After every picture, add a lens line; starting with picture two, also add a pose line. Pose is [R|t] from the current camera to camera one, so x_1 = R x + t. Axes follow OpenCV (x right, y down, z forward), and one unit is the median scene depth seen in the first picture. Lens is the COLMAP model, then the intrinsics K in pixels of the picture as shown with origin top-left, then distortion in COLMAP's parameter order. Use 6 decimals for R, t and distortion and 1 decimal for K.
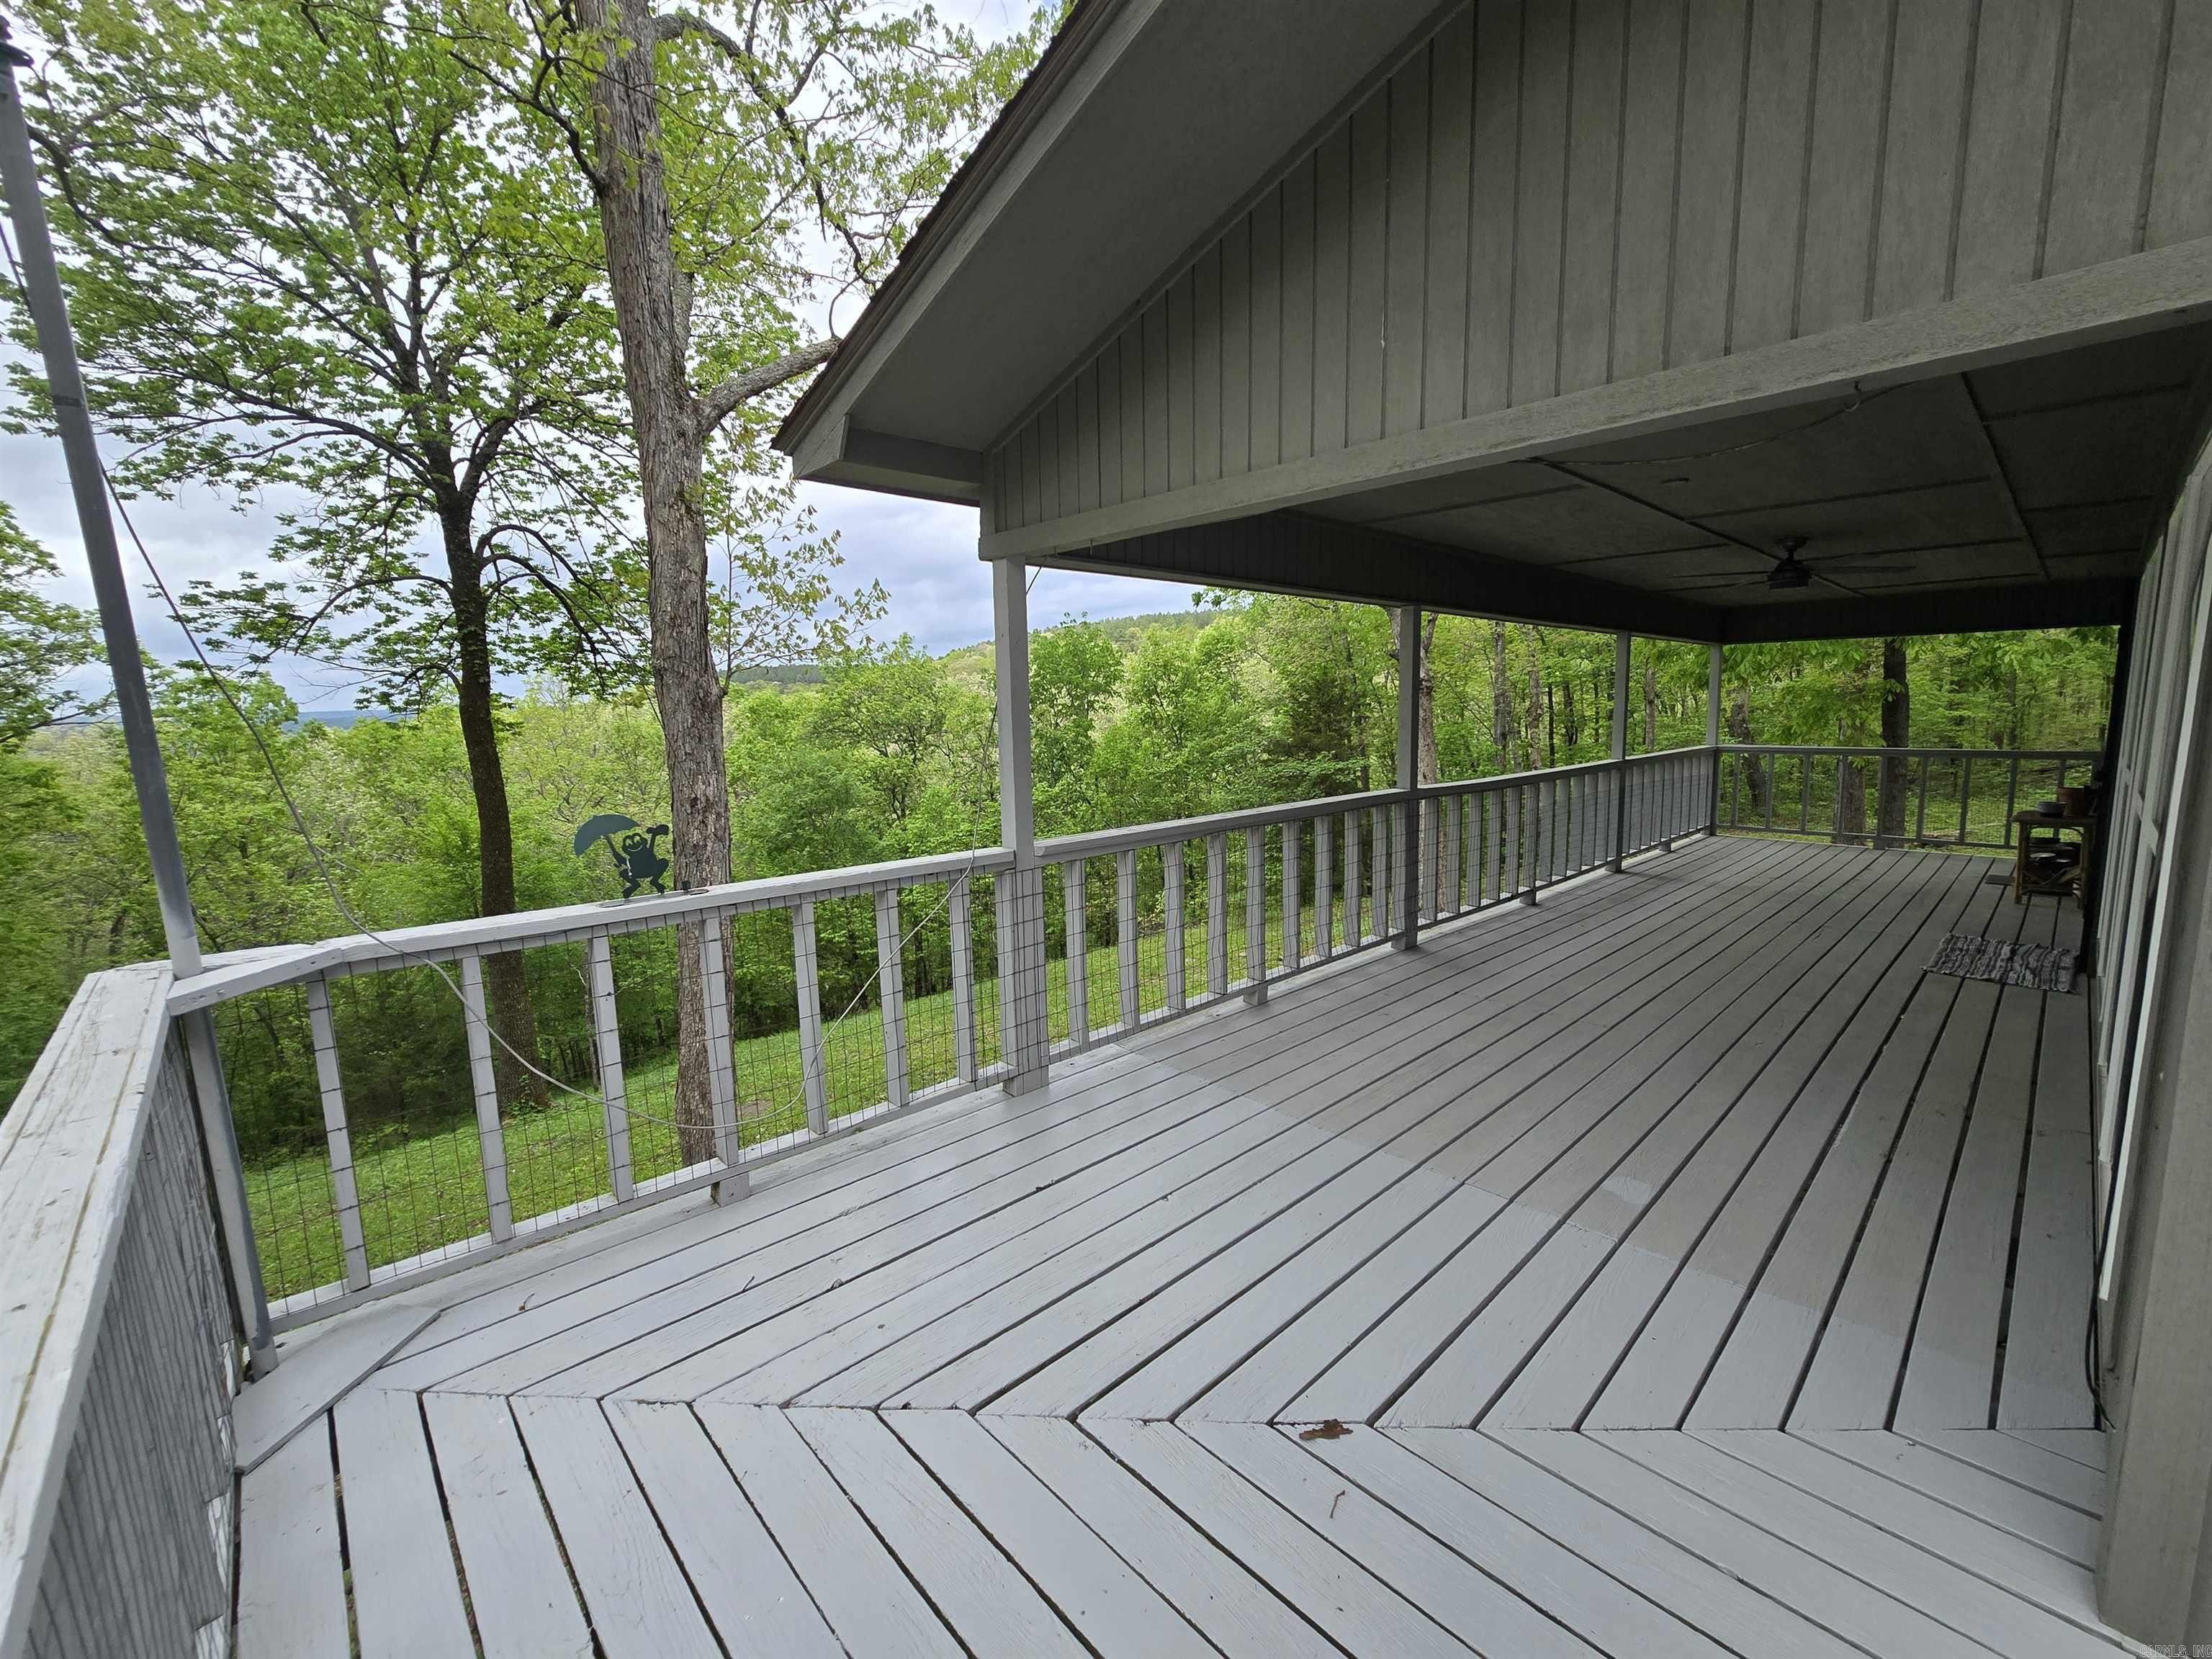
lens RADIAL K [[912.2, 0, 1095.1], [0, 912.2, 823.0], [0, 0, 1]] dist [-0.001153, 0.000122]
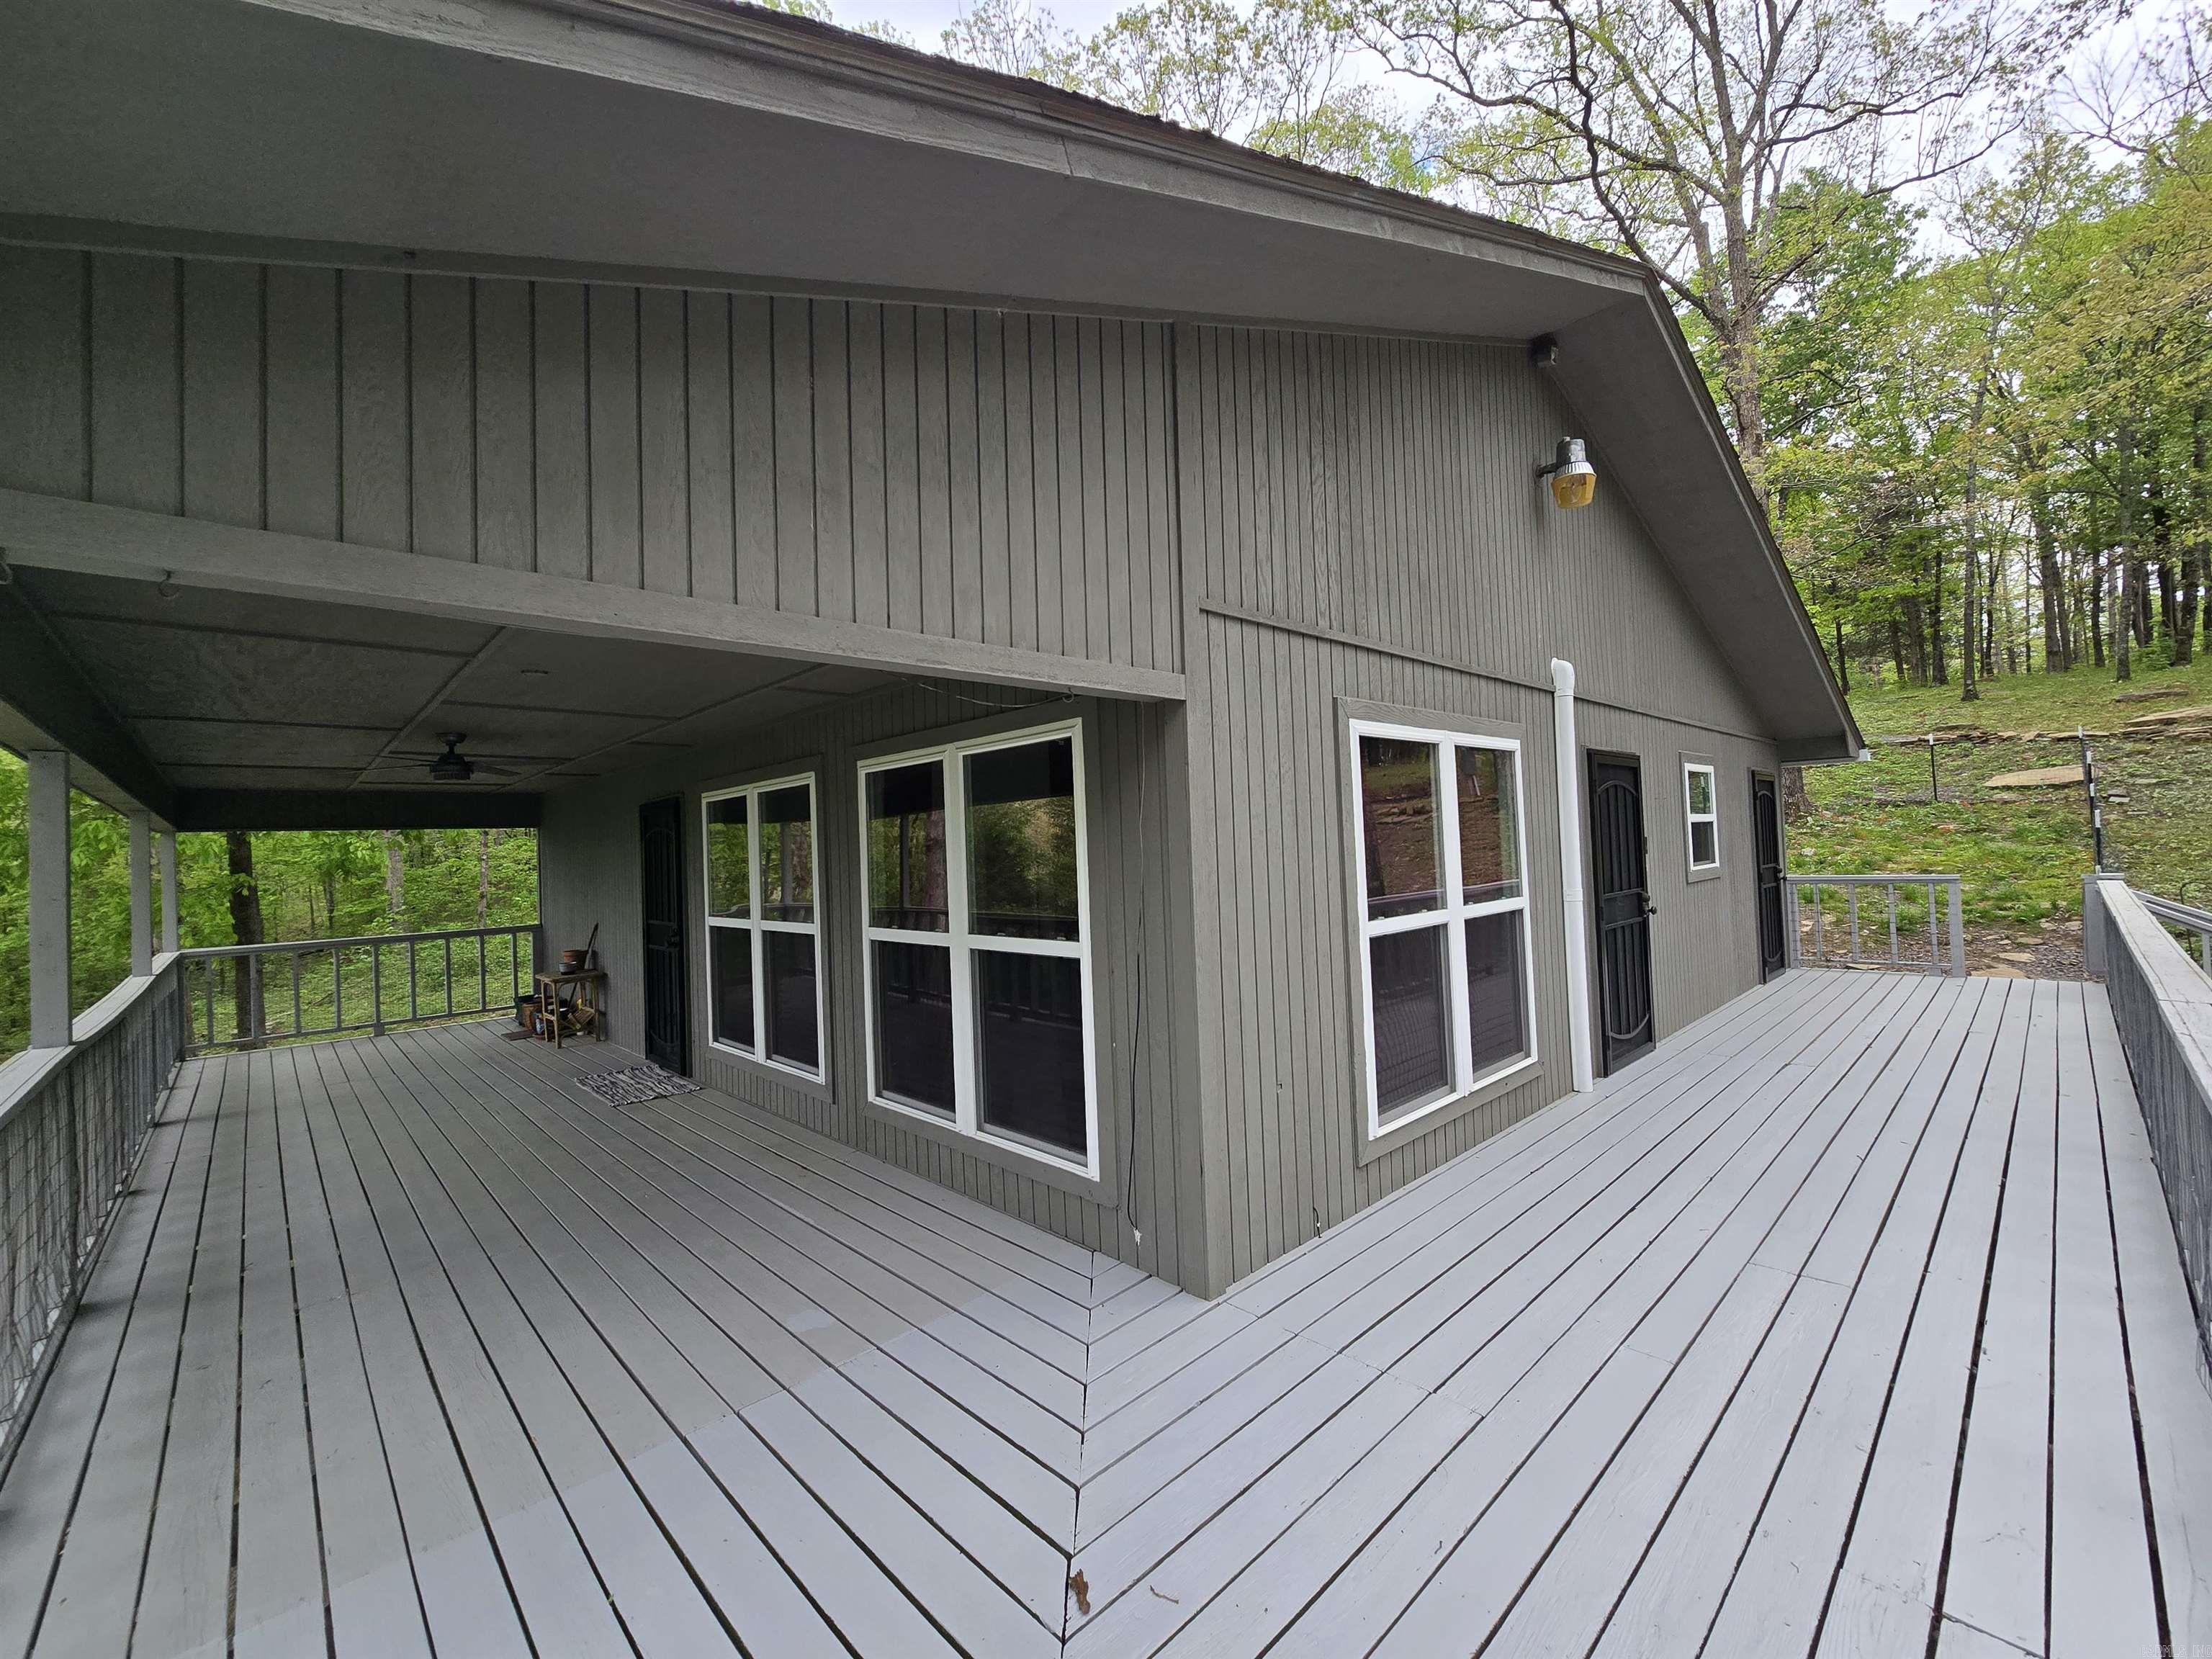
lens RADIAL K [[912.2, 0, 1095.1], [0, 912.2, 823.0], [0, 0, 1]] dist [-0.001153, 0.000122]
pose [[-0.011457, 0.046783, 0.998839, -0.357164], [0.167478, 0.984884, -0.044208, -0.052333], [-0.985809, 0.166777, -0.019119, 0.392654]]
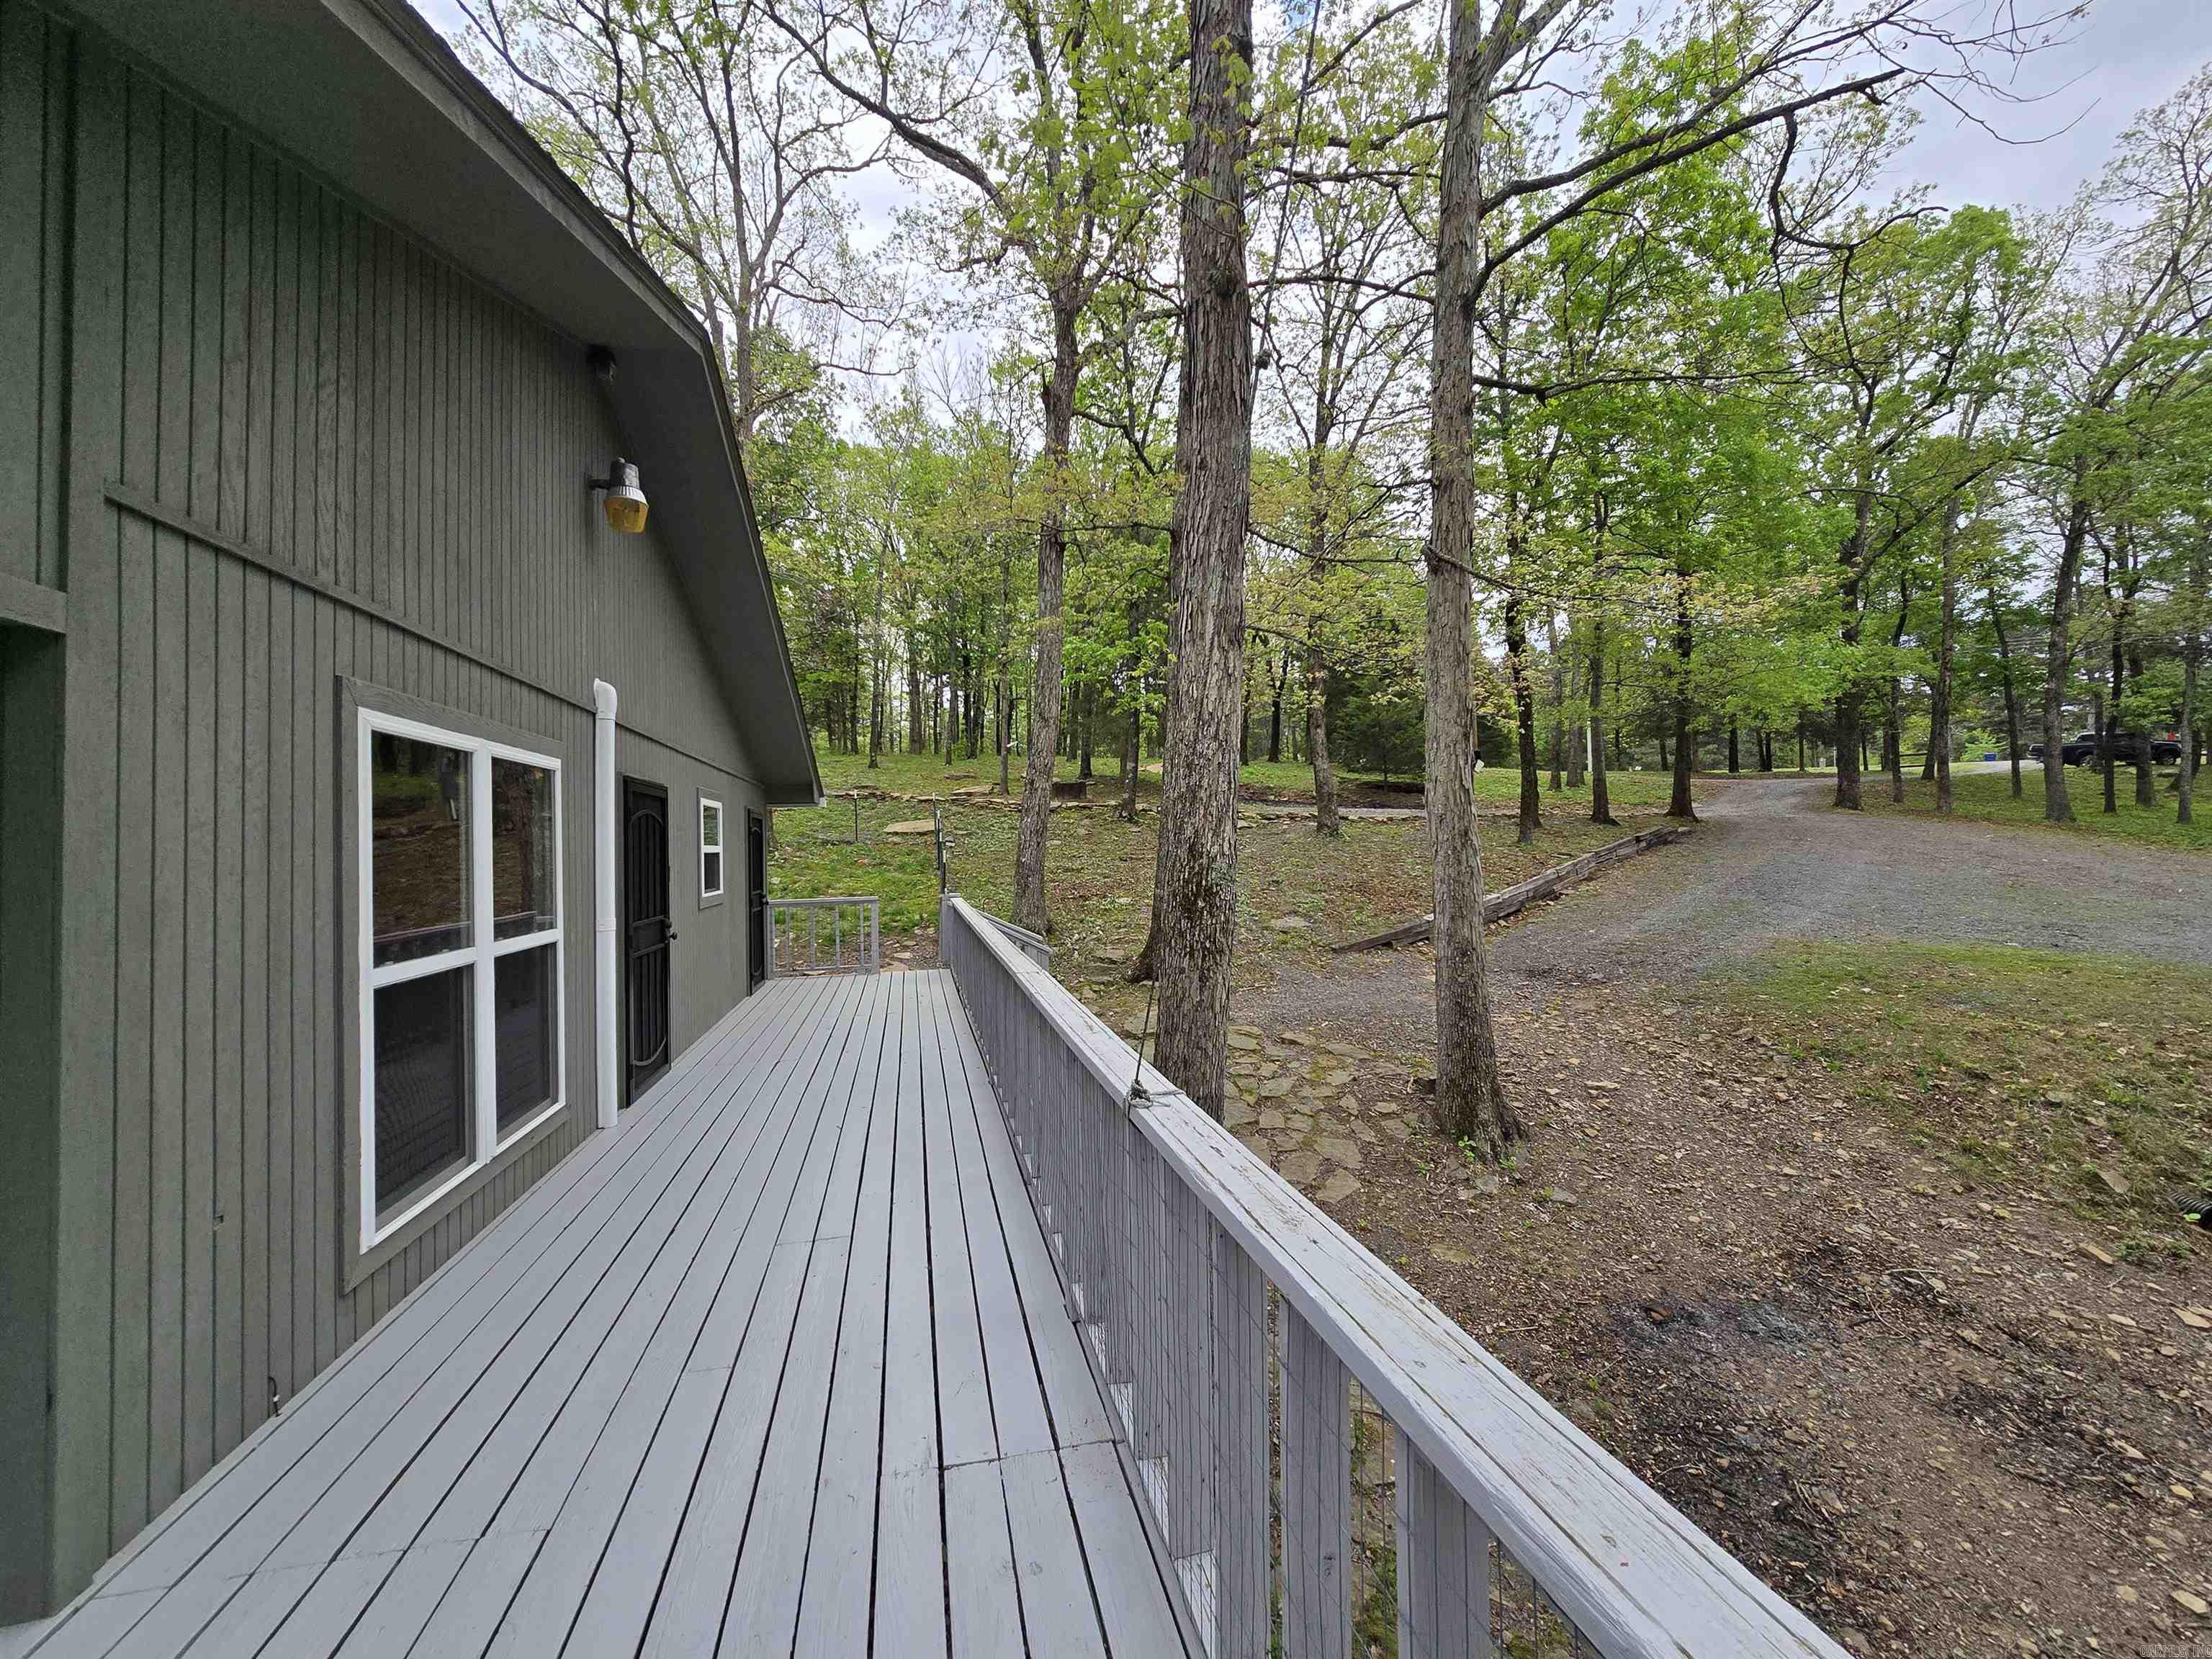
lens RADIAL K [[912.2, 0, 1095.1], [0, 912.2, 823.0], [0, 0, 1]] dist [-0.001153, 0.000122]
pose [[-0.852937, 0.055775, 0.519026, -0.307392], [0.110489, 0.991038, 0.075073, -0.053365], [-0.510187, 0.121379, -0.851455, 0.422161]]
